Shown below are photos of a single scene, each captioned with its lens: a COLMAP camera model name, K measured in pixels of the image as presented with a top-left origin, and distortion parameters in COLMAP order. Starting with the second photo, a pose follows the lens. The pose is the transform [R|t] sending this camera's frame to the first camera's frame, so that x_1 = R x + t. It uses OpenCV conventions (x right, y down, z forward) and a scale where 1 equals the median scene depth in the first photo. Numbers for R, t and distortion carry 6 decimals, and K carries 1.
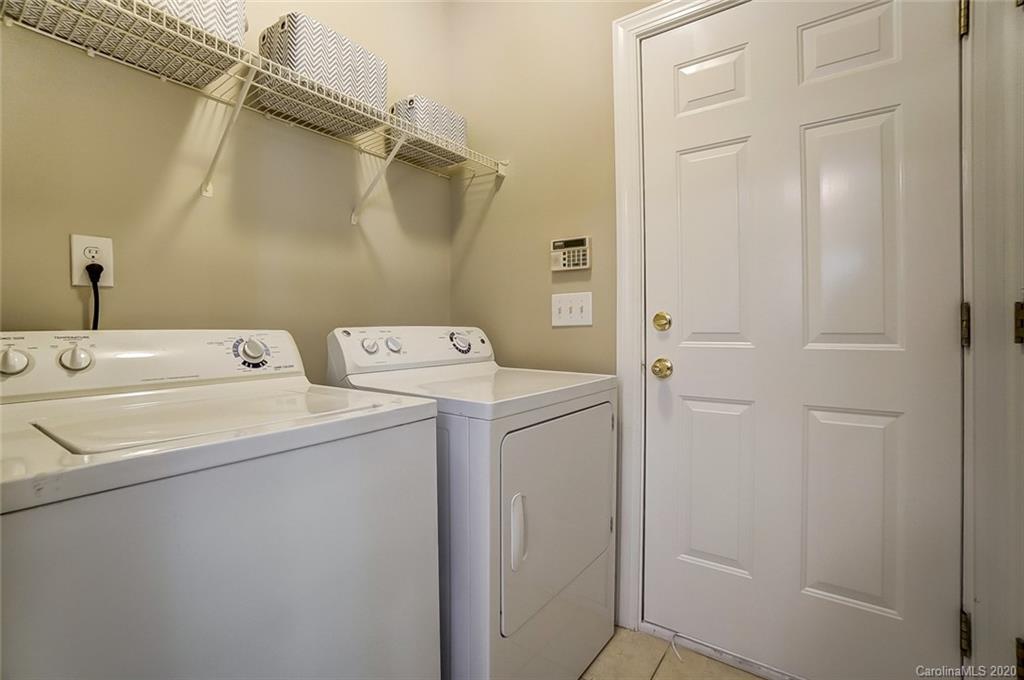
lens RADIAL K [[454.6, 0, 508.5], [0, 454.6, 344.0], [0, 0, 1]] dist [-0.064629, 0.022522]
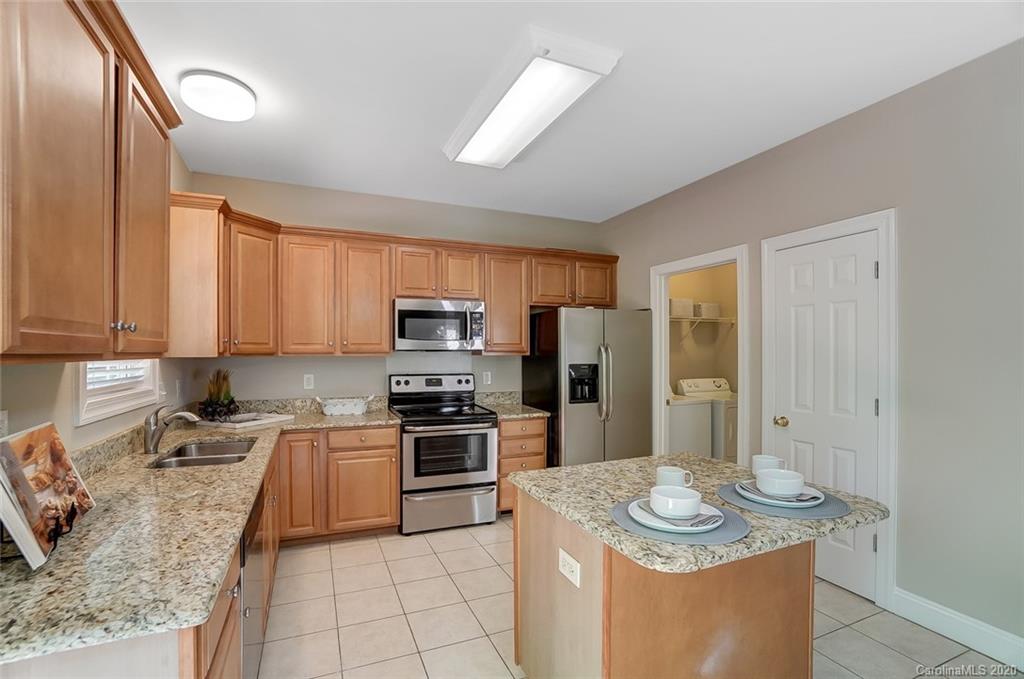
lens RADIAL K [[457.0, 0, 504.4], [0, 457.0, 354.4], [0, 0, 1]] dist [-0.065274, 0.022348]
pose [[0.851397, 0.005781, -0.524491, 0.316748], [-0.018504, 0.999648, -0.019018, -0.141704], [0.524196, 0.025897, 0.851204, -2.811240]]
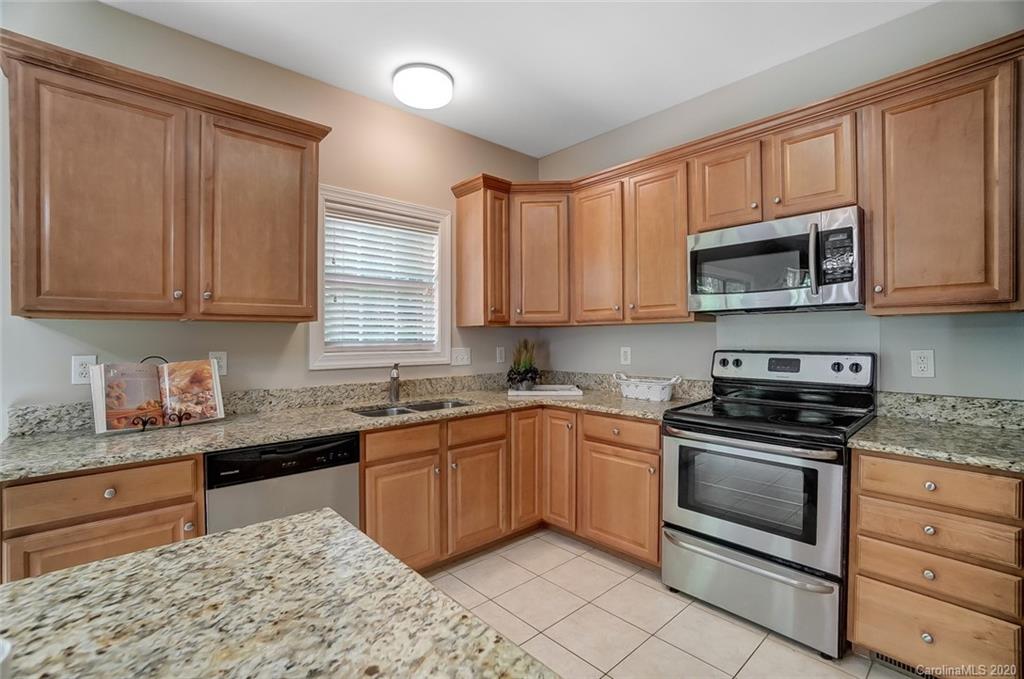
lens RADIAL K [[454.6, 0, 508.5], [0, 454.6, 343.5], [0, 0, 1]] dist [-0.064629, 0.022522]
pose [[-0.215806, 0.014484, -0.976329, 0.264295], [-0.022016, 0.999564, 0.019695, -0.103519], [0.976188, 0.025746, -0.215393, -1.274255]]
